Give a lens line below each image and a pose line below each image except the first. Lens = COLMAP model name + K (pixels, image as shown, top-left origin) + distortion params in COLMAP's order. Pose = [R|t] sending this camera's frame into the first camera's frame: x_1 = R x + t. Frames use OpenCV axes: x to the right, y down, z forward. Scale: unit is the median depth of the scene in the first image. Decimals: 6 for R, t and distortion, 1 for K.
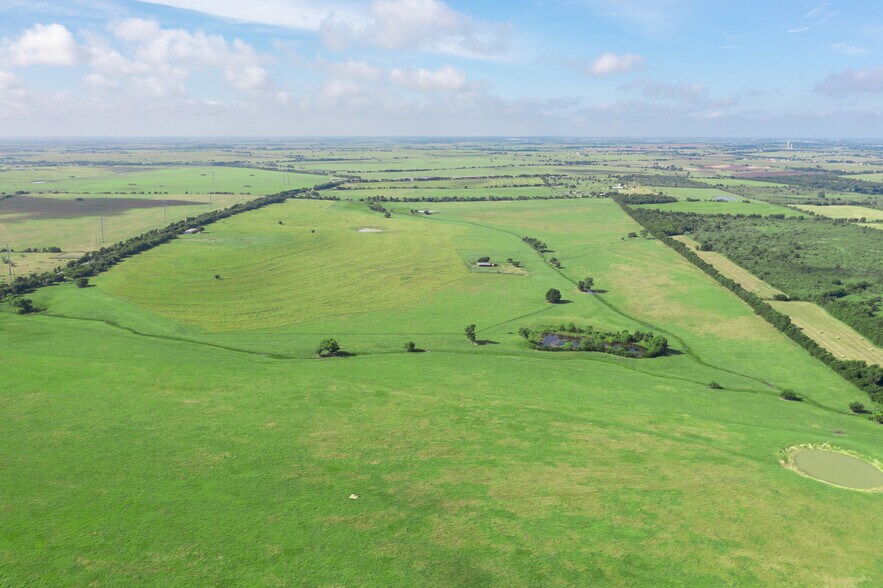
lens RADIAL K [[699.2, 0, 438.2], [0, 699.2, 292.1], [0, 0, 1]] dist [-0.003225, 0.001697]
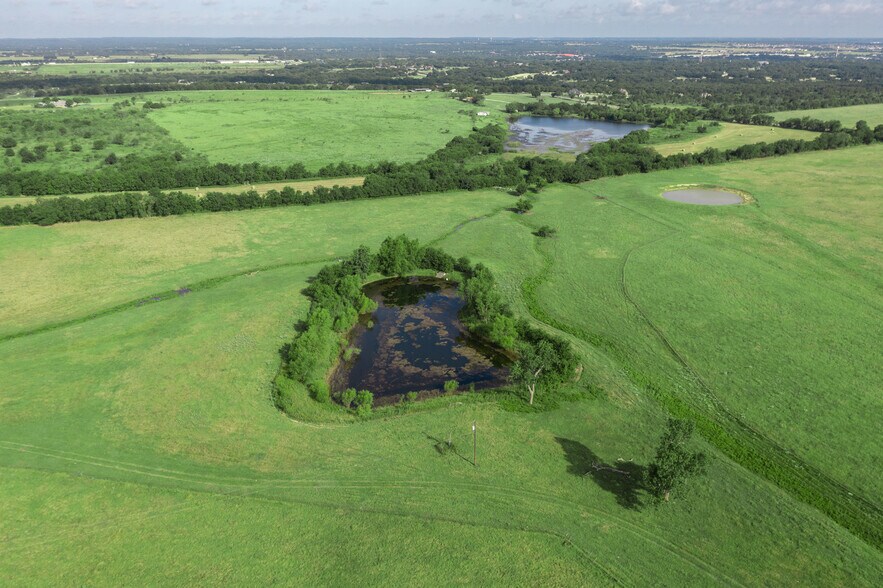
lens RADIAL K [[699.2, 0, 442.5], [0, 699.2, 291.6], [0, 0, 1]] dist [-0.003225, 0.001697]
pose [[-0.491252, -0.300117, 0.817680, -0.052085], [0.195354, 0.876885, 0.439214, -0.064373], [-0.848828, 0.375502, -0.372142, 0.737656]]
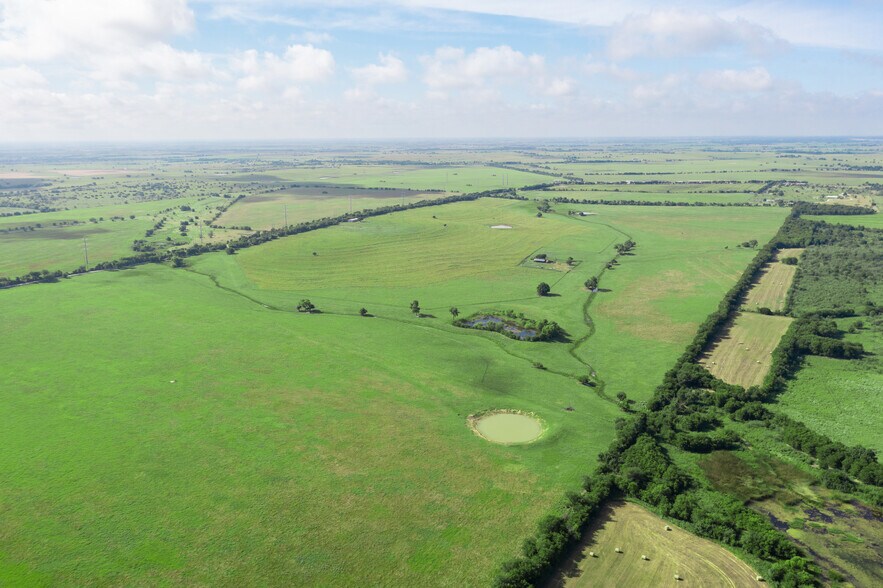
lens RADIAL K [[699.2, 0, 443.1], [0, 699.2, 295.6], [0, 0, 1]] dist [-0.003225, 0.001697]
pose [[0.898082, 0.091682, -0.430165, 0.404643], [-0.089963, 0.995647, 0.024383, 0.002246], [0.430528, 0.016801, 0.902421, -0.061074]]
